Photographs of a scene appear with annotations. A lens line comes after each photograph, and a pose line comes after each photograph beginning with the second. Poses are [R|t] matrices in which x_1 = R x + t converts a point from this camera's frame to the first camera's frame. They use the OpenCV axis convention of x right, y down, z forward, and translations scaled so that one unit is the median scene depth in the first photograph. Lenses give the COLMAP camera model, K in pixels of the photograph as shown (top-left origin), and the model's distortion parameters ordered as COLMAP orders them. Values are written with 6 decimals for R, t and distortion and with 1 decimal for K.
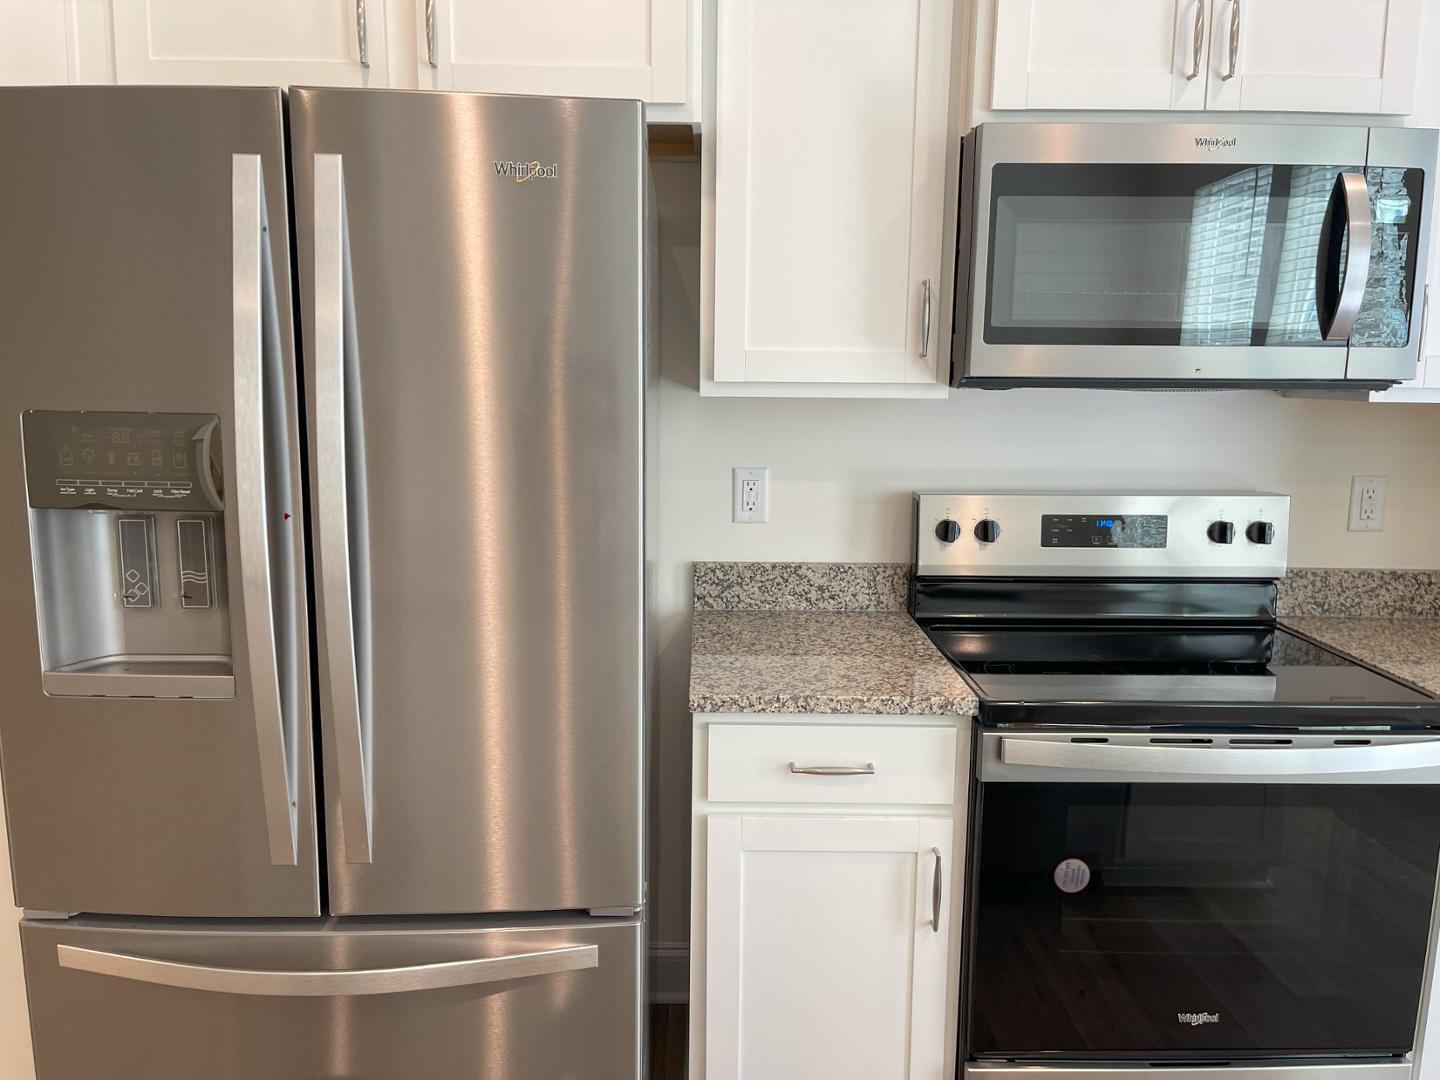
lens RADIAL K [[1081.1, 0, 720.0], [0, 1081.1, 540.0], [0, 0, 1]] dist [0.052017, -0.104611]
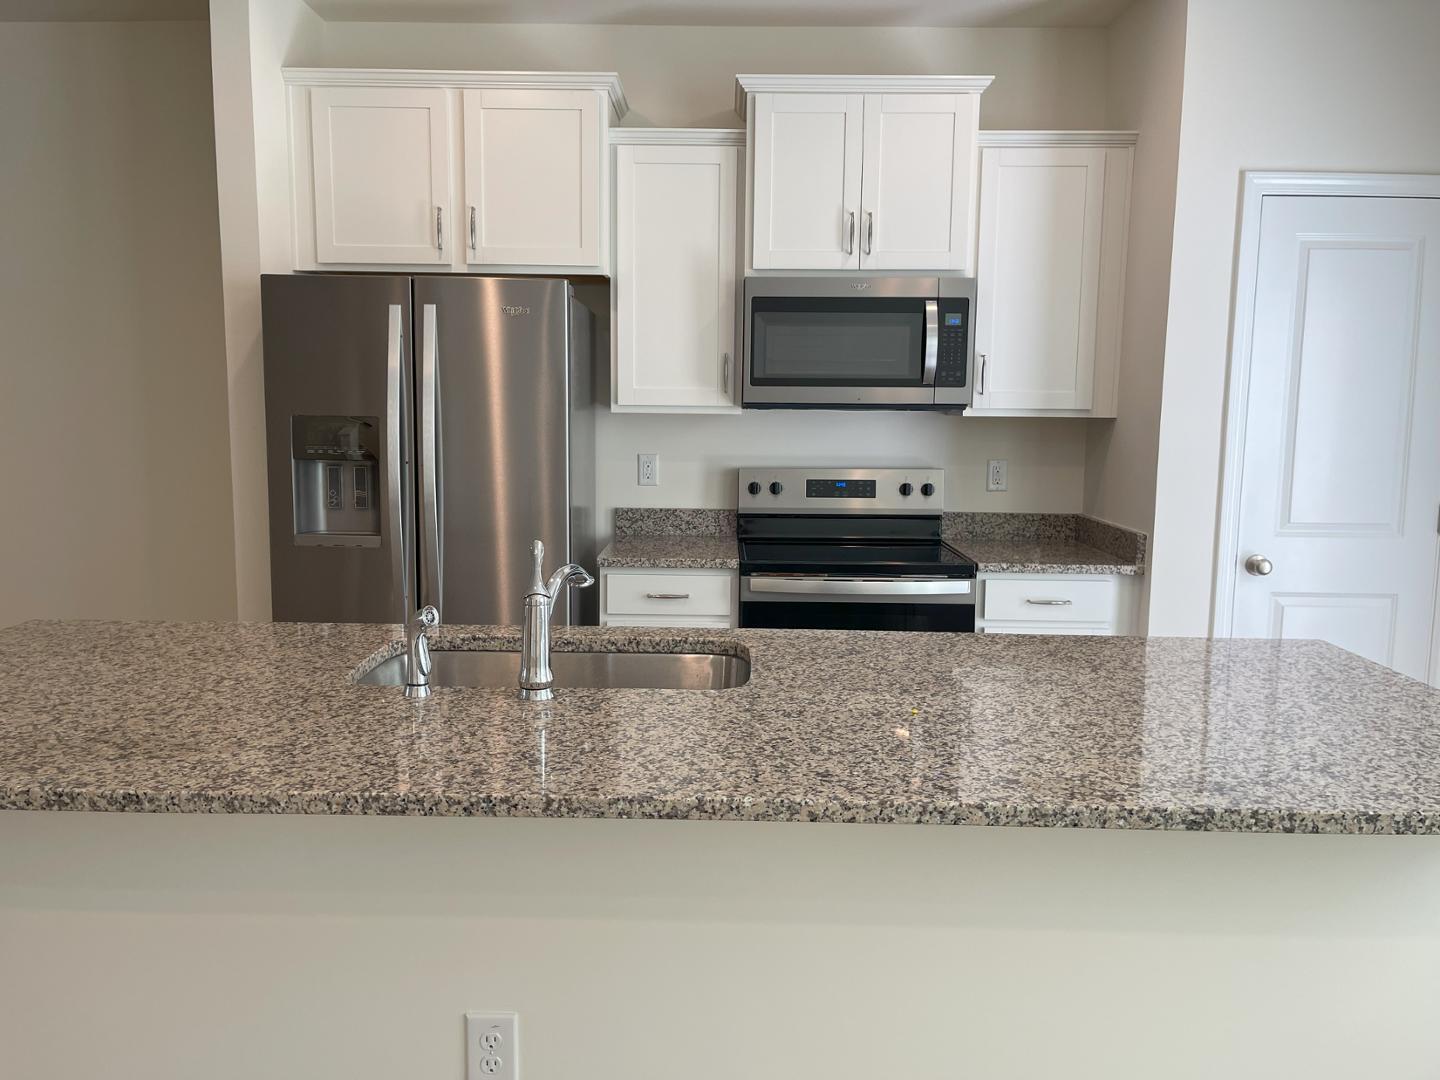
lens RADIAL K [[1081.1, 0, 720.0], [0, 1081.1, 540.0], [0, 0, 1]] dist [0.052017, -0.104611]
pose [[0.999824, 0.003949, -0.018343, 0.211016], [-0.004489, 0.999555, -0.029485, 0.147732], [0.018219, 0.029562, 0.999397, -0.898938]]
